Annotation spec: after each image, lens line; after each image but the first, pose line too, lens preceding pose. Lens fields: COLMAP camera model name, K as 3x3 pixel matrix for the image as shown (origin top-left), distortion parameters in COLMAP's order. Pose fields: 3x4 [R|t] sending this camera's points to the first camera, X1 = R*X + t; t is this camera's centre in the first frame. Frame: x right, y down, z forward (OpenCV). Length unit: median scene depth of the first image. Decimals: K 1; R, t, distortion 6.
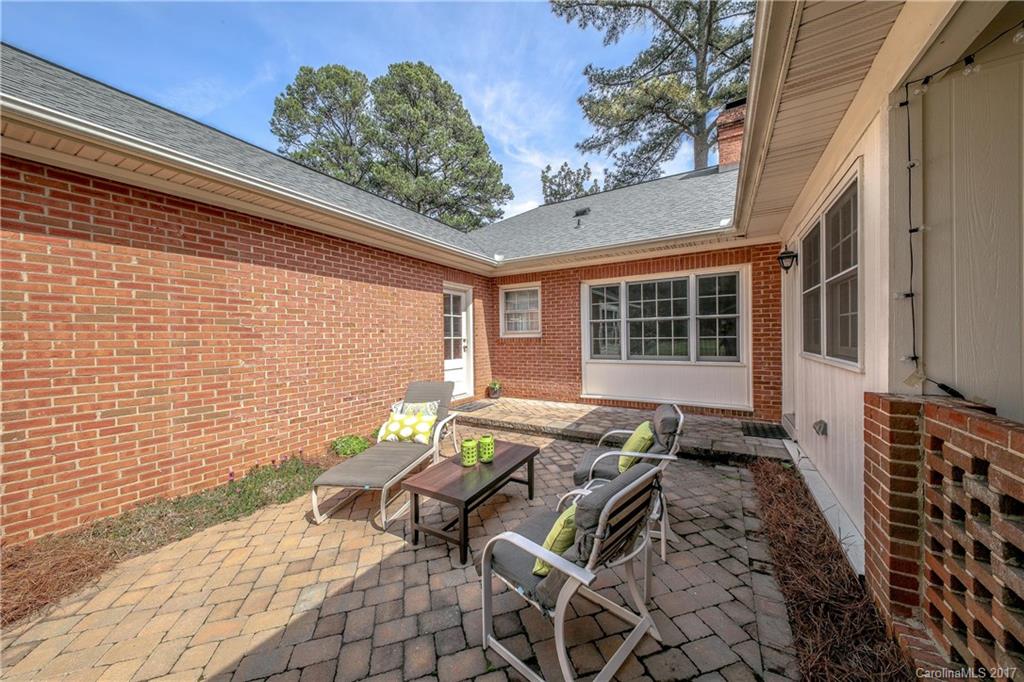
lens RADIAL K [[360.6, 0, 509.9], [0, 360.6, 341.5], [0, 0, 1]] dist [0.000182, -0.000140]
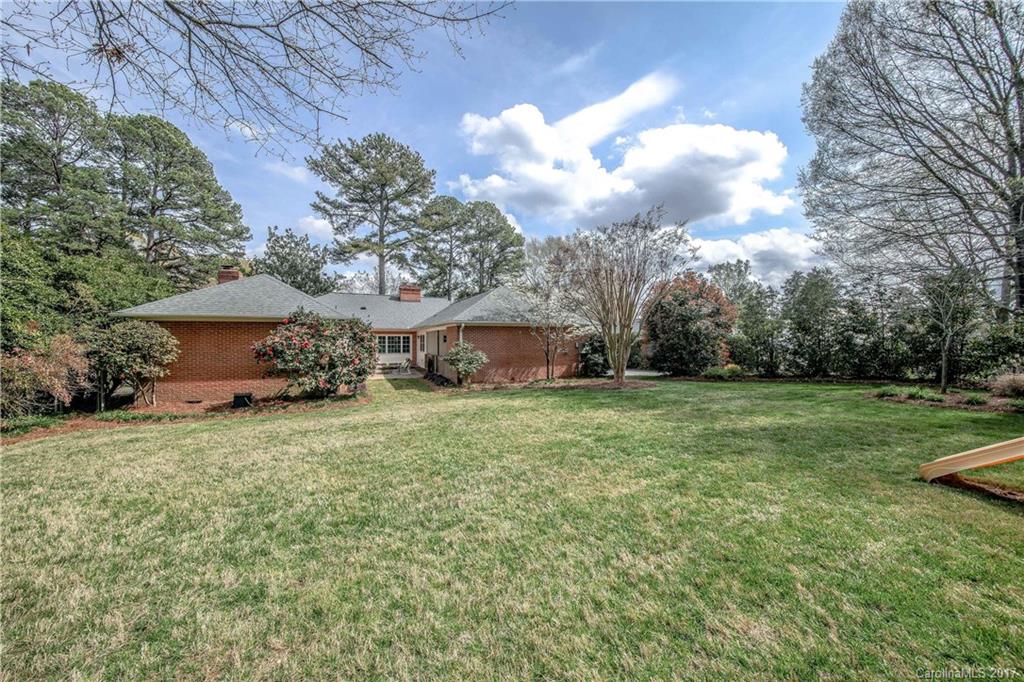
lens RADIAL K [[360.6, 0, 512.0], [0, 360.6, 342.3], [0, 0, 1]] dist [0.000182, -0.000140]
pose [[0.583158, 0.016314, 0.812195, -1.726144], [-0.001396, 0.999817, -0.019080, -0.004194], [-0.812358, 0.009993, 0.583074, -2.036476]]
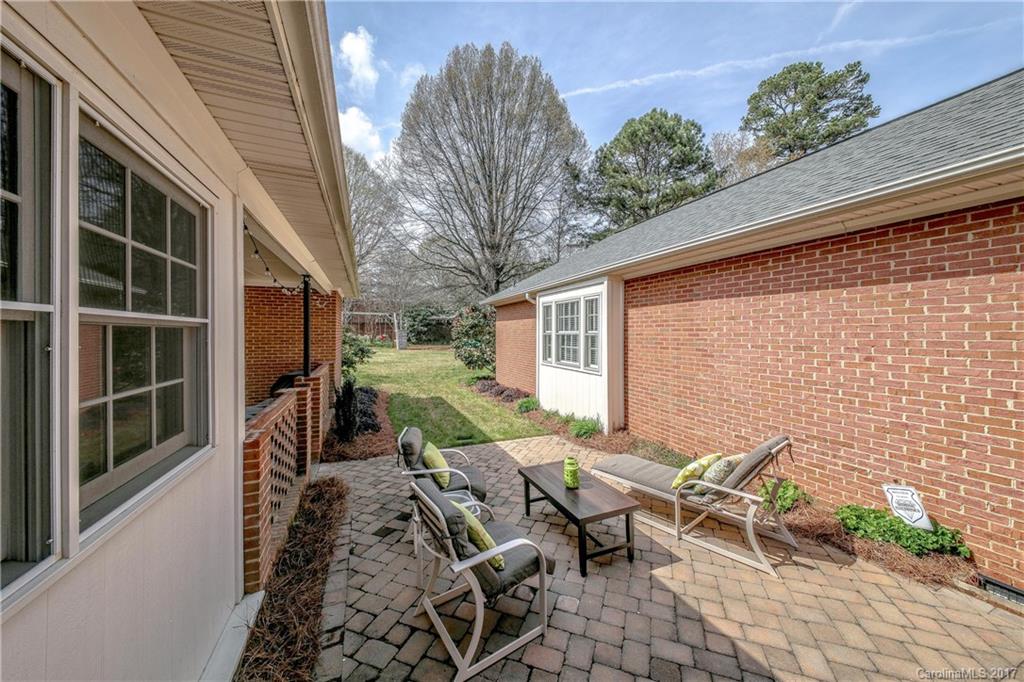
lens RADIAL K [[360.6, 0, 516.2], [0, 360.6, 333.9], [0, 0, 1]] dist [0.000182, -0.000140]
pose [[-0.611444, 0.021156, -0.791005, 0.730859], [0.005386, 0.999731, 0.022575, -0.127037], [0.791269, 0.009543, -0.611394, 1.259275]]
